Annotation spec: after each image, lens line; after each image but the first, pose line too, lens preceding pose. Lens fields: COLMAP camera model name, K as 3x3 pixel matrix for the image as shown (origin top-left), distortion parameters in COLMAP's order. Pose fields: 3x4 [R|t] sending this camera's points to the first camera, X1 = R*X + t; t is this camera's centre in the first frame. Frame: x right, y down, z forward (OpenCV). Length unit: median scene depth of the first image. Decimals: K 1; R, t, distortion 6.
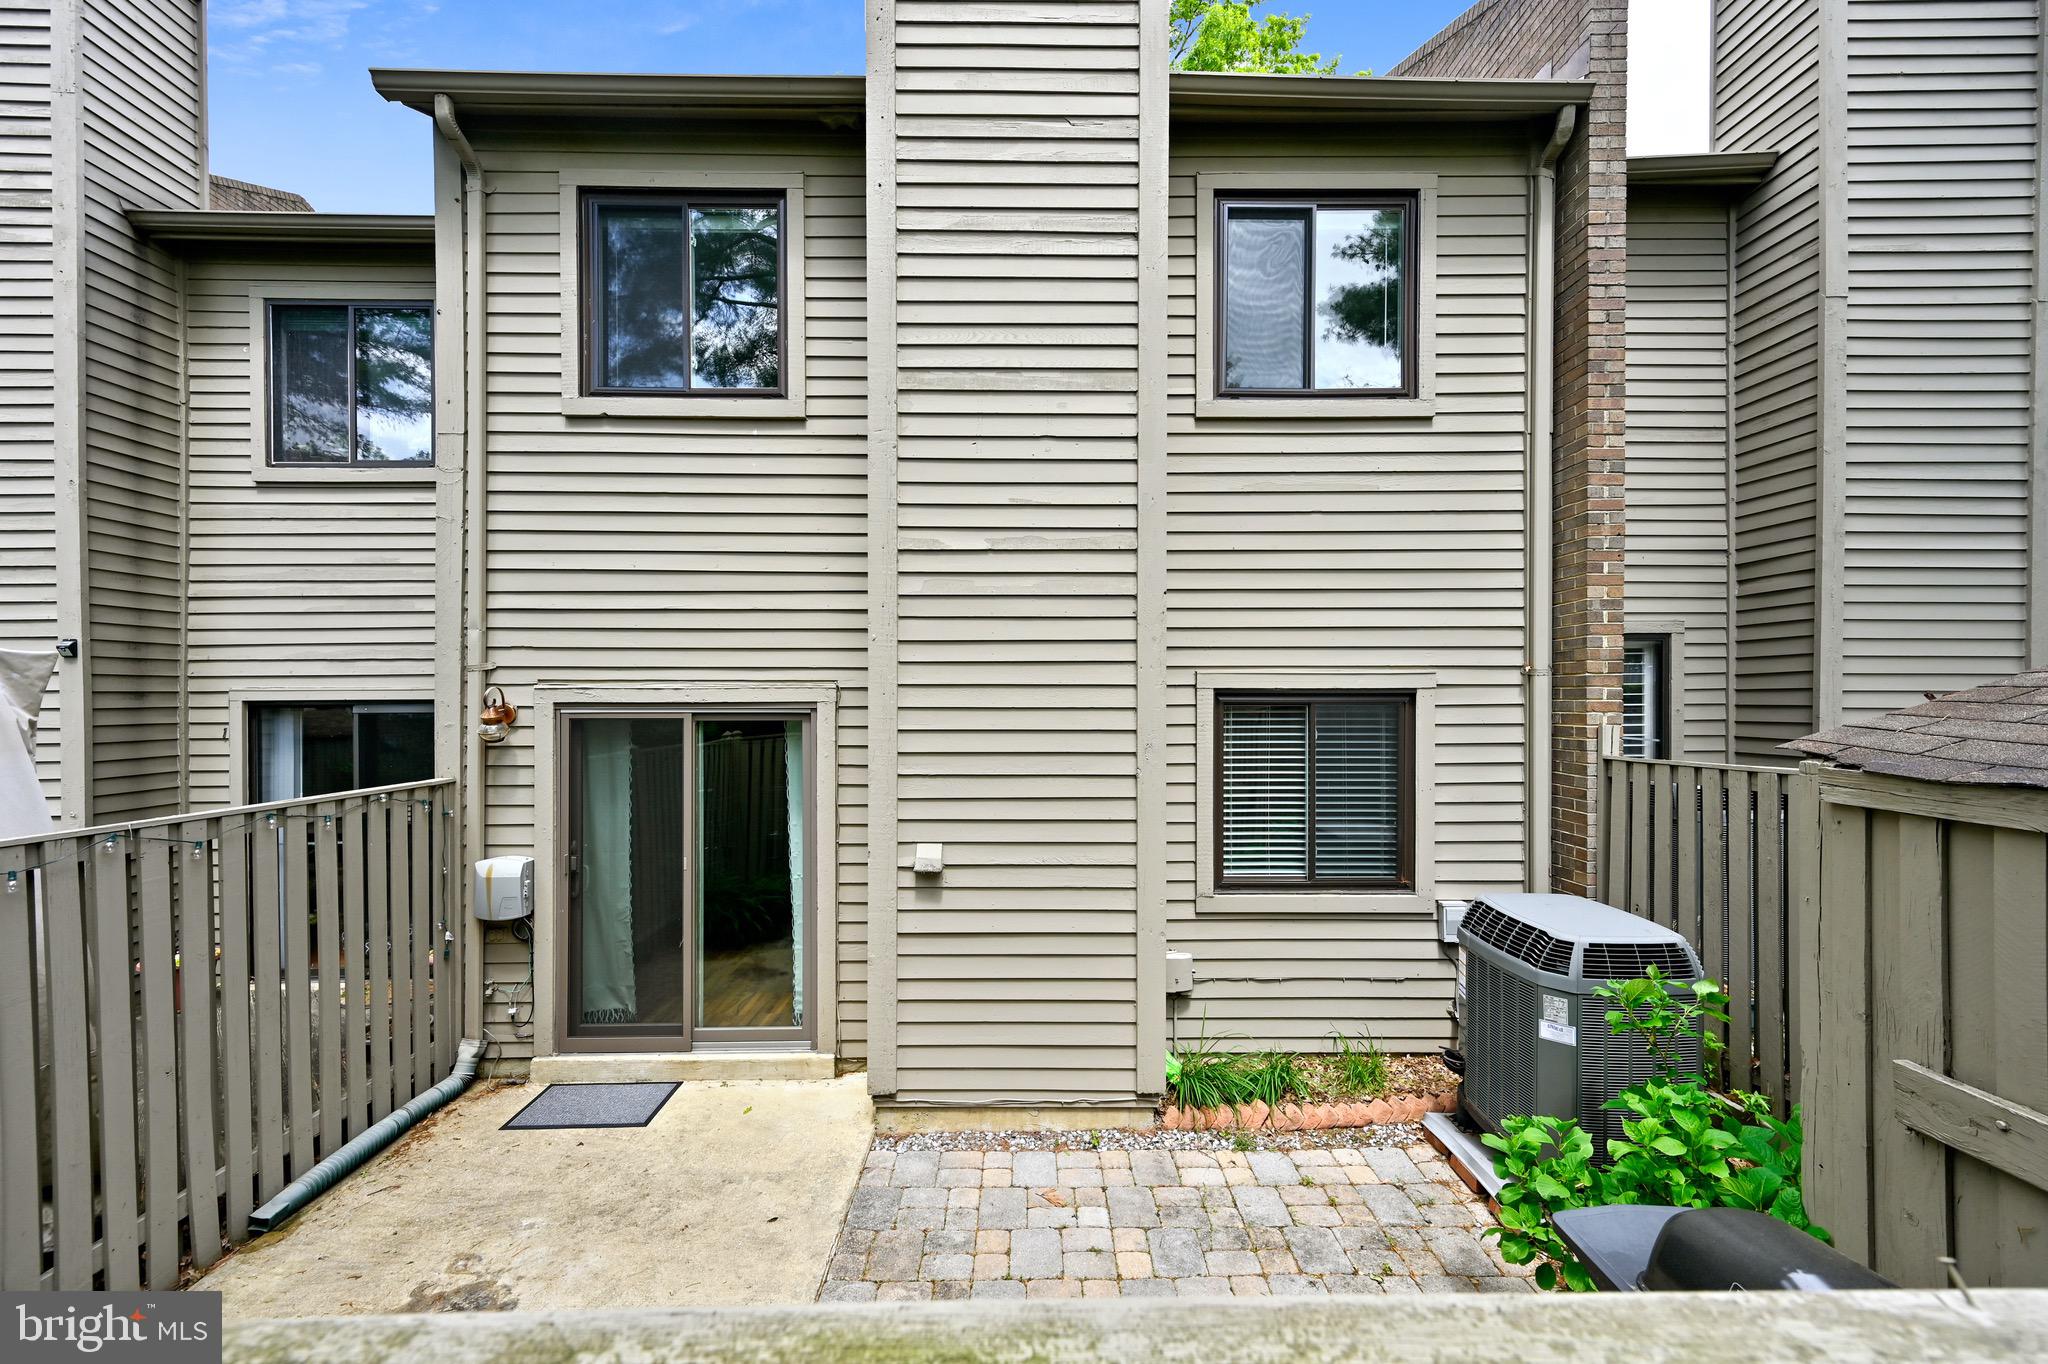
lens RADIAL K [[826.6, 0, 1022.8], [0, 826.6, 685.6], [0, 0, 1]] dist [0.009228, 0.003211]
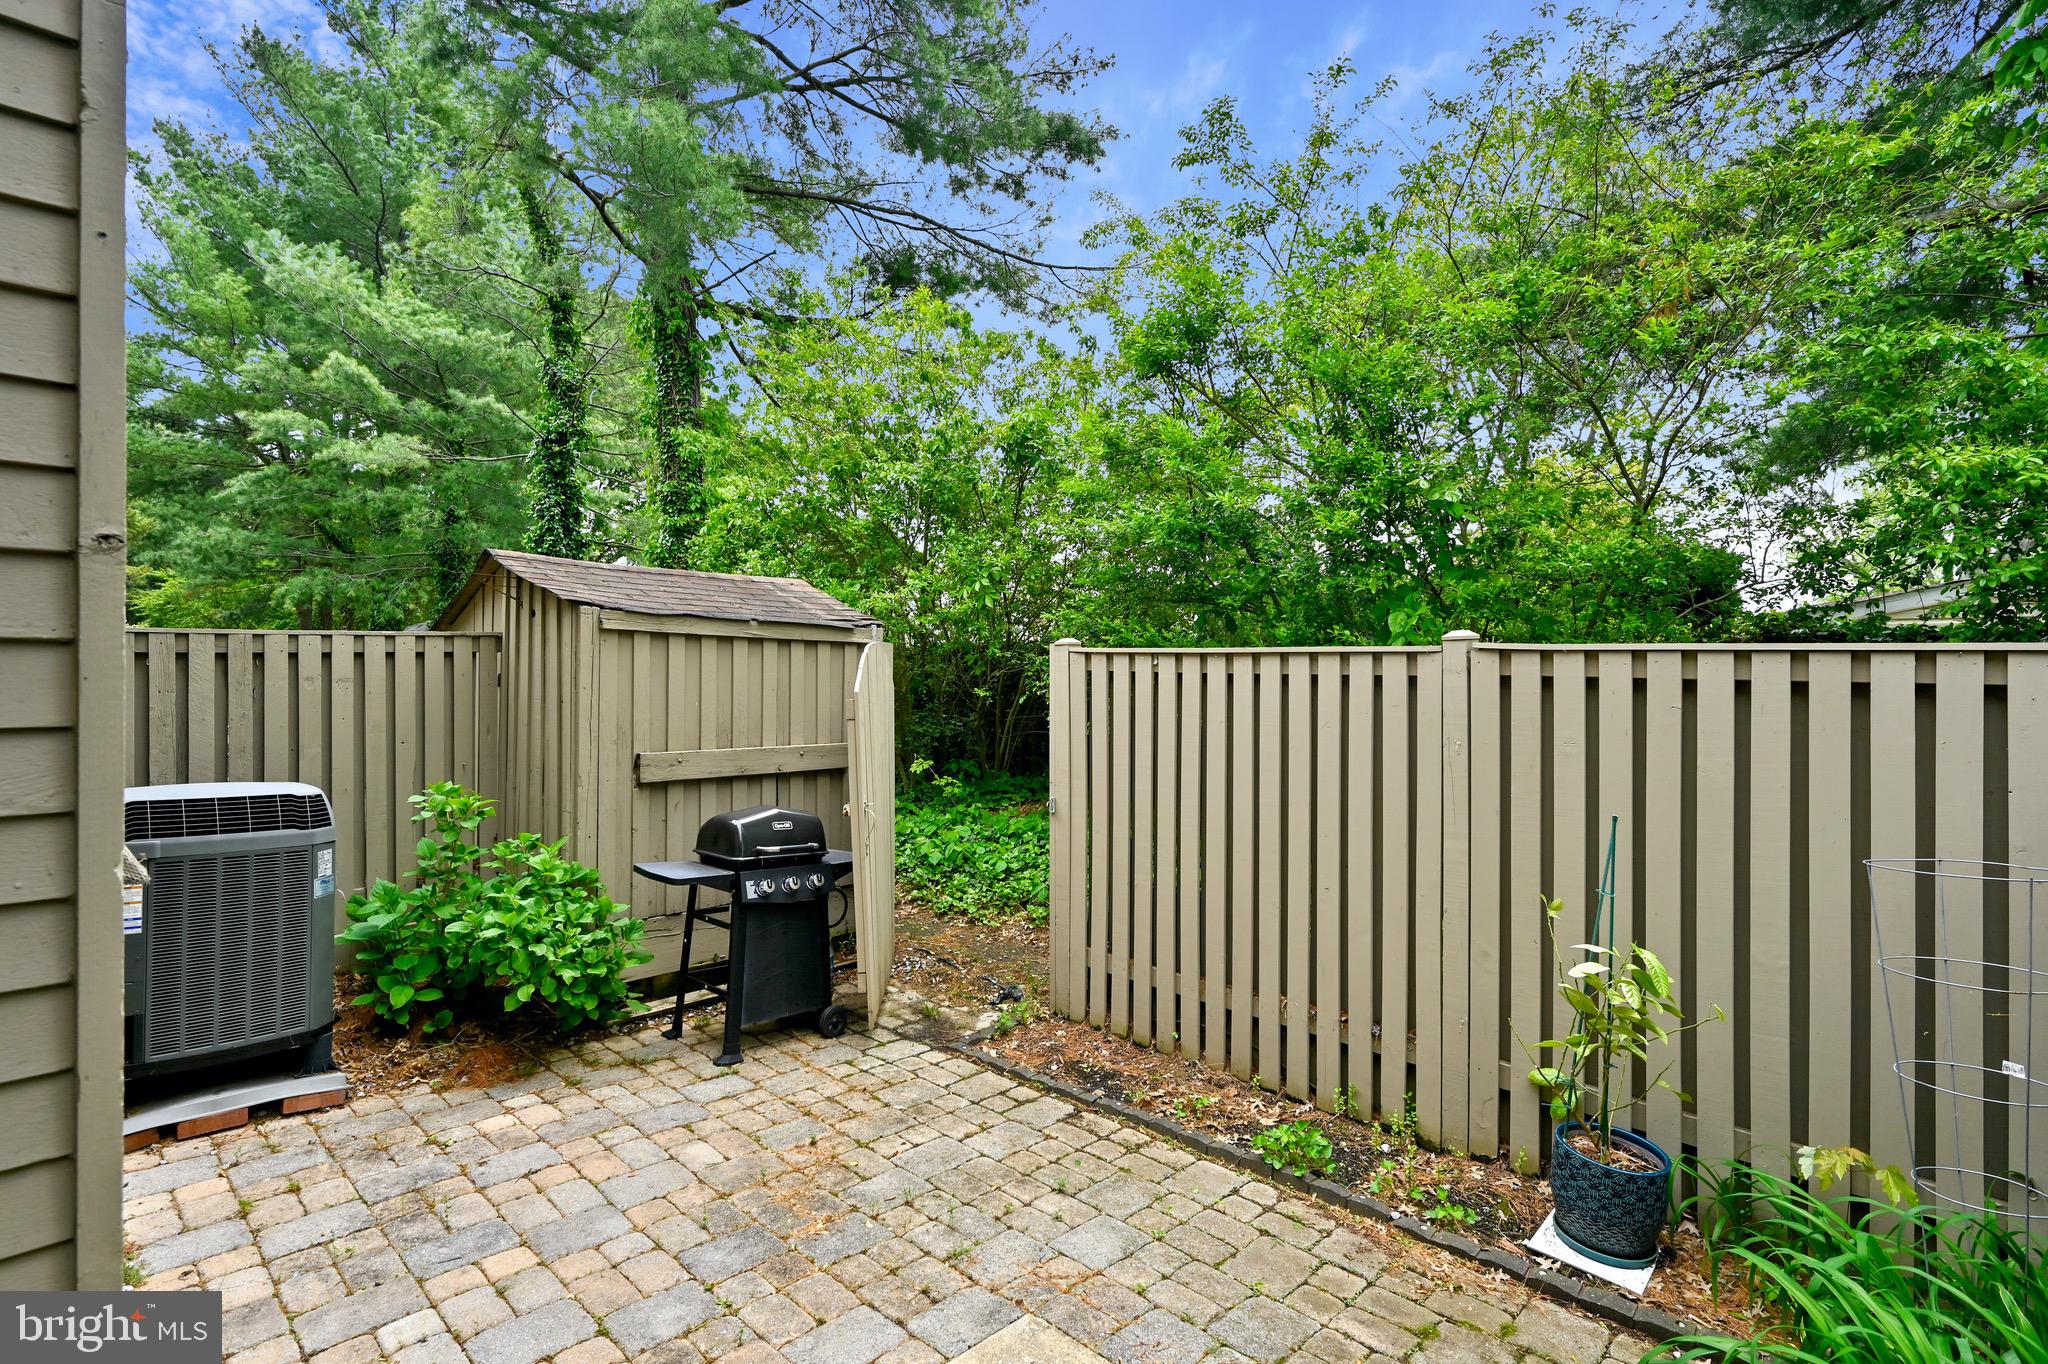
lens RADIAL K [[983.9, 0, 1024.0], [0, 983.9, 682.0], [0, 0, 1]] dist [0.001750, 0.000753]
pose [[-0.707426, -0.004464, 0.706773, -0.578353], [-0.004072, 0.999989, 0.002239, 0.126746], [-0.706775, -0.001294, -0.707437, 0.931983]]
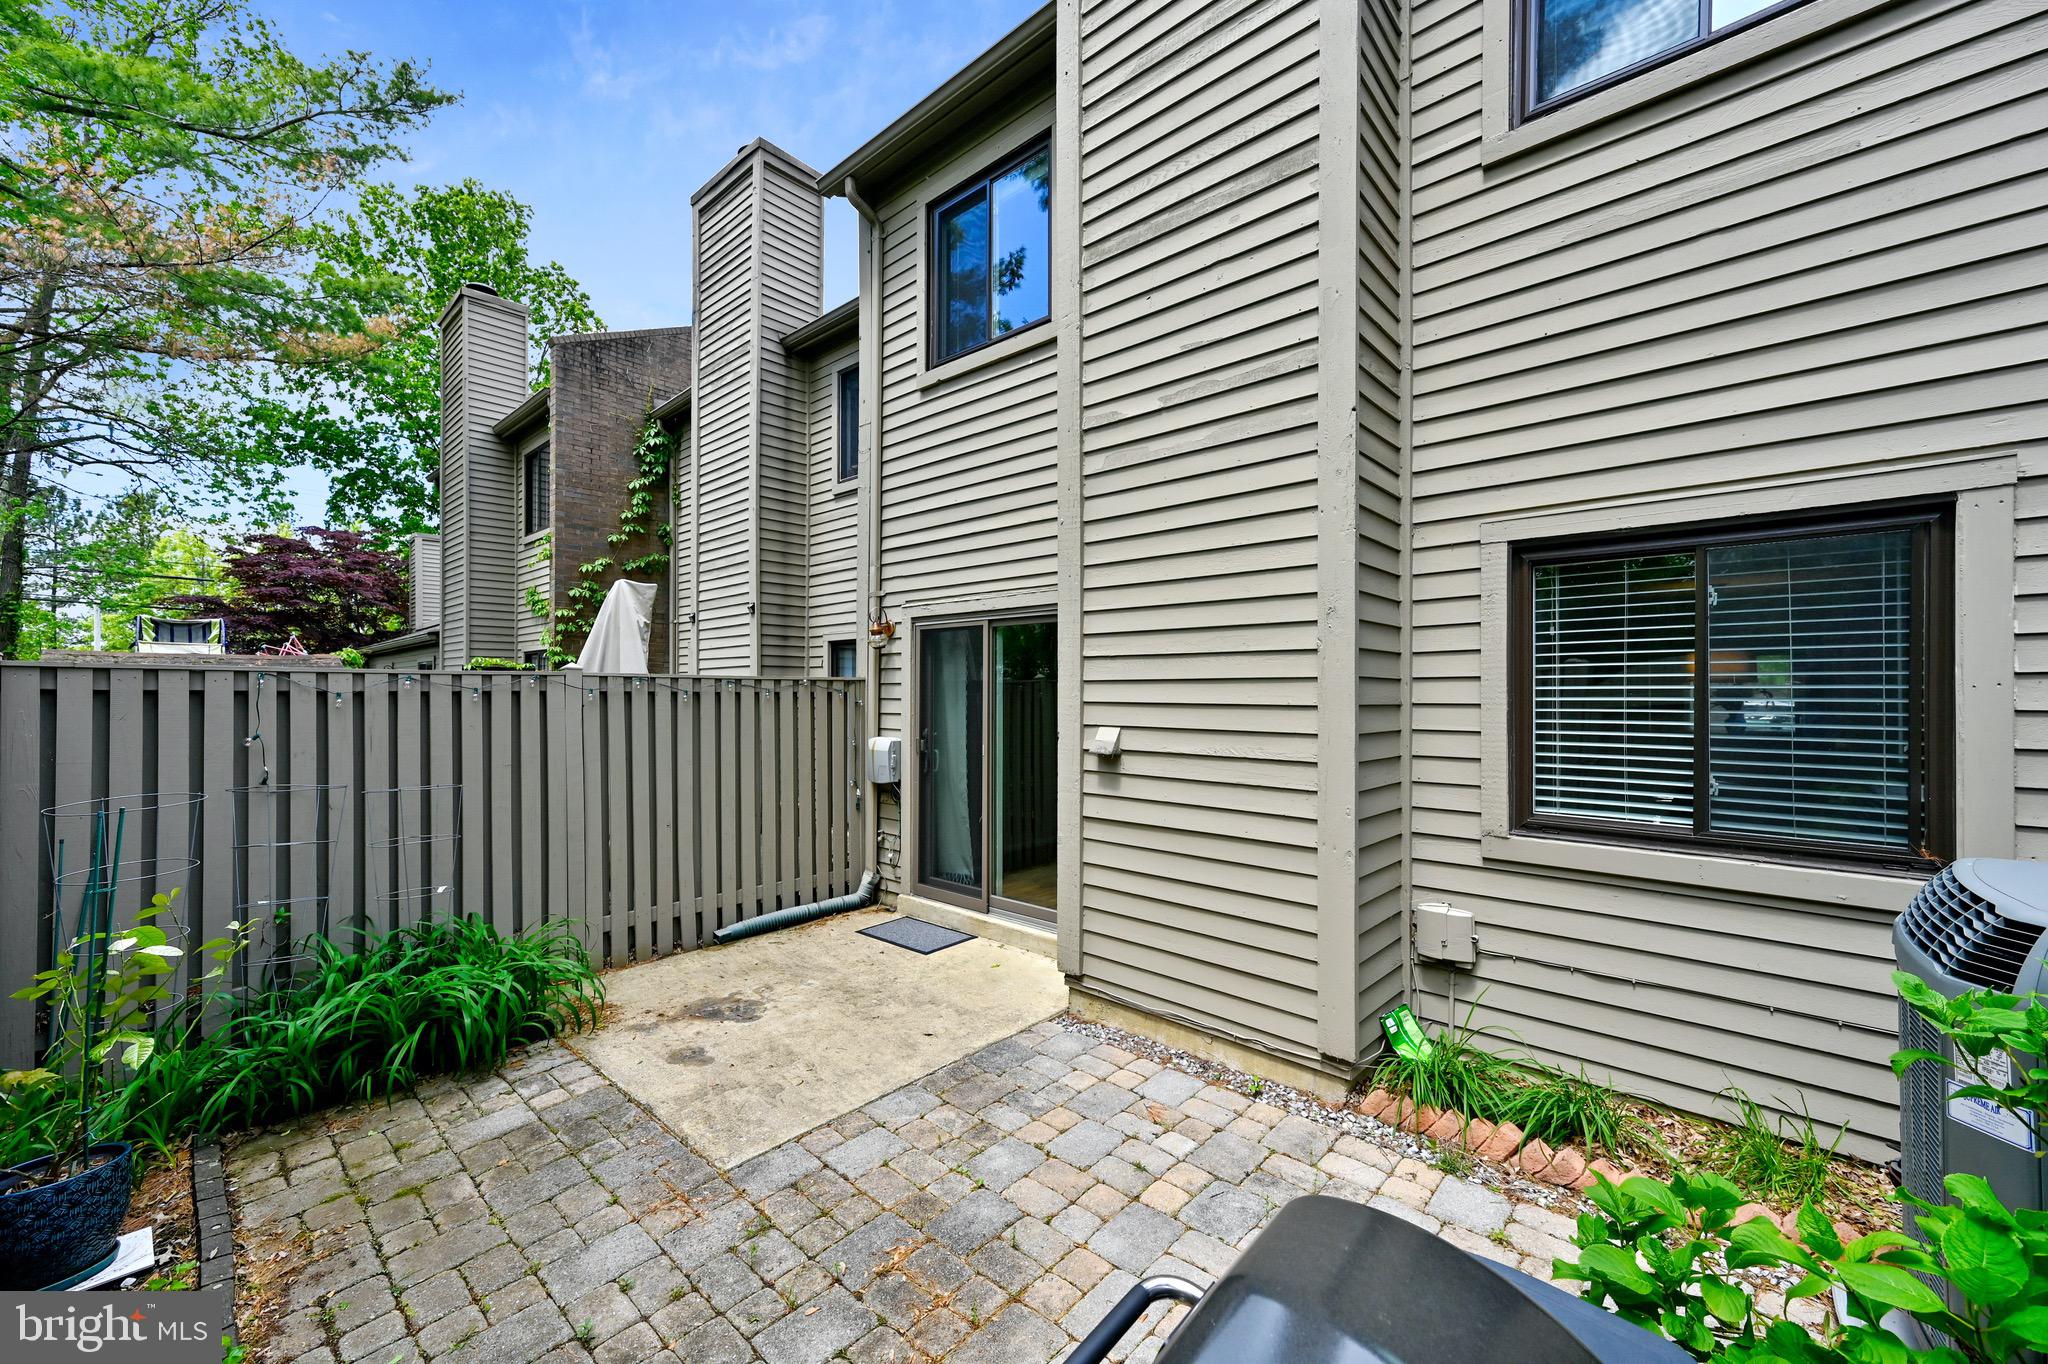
lens RADIAL K [[826.6, 0, 1022.8], [0, 826.6, 685.6], [0, 0, 1]] dist [0.009228, 0.003211]
pose [[0.716390, -0.006004, -0.697675, 0.444350], [0.001005, 0.999971, -0.007573, 0.136036], [0.697700, 0.004724, 0.716375, 0.216049]]
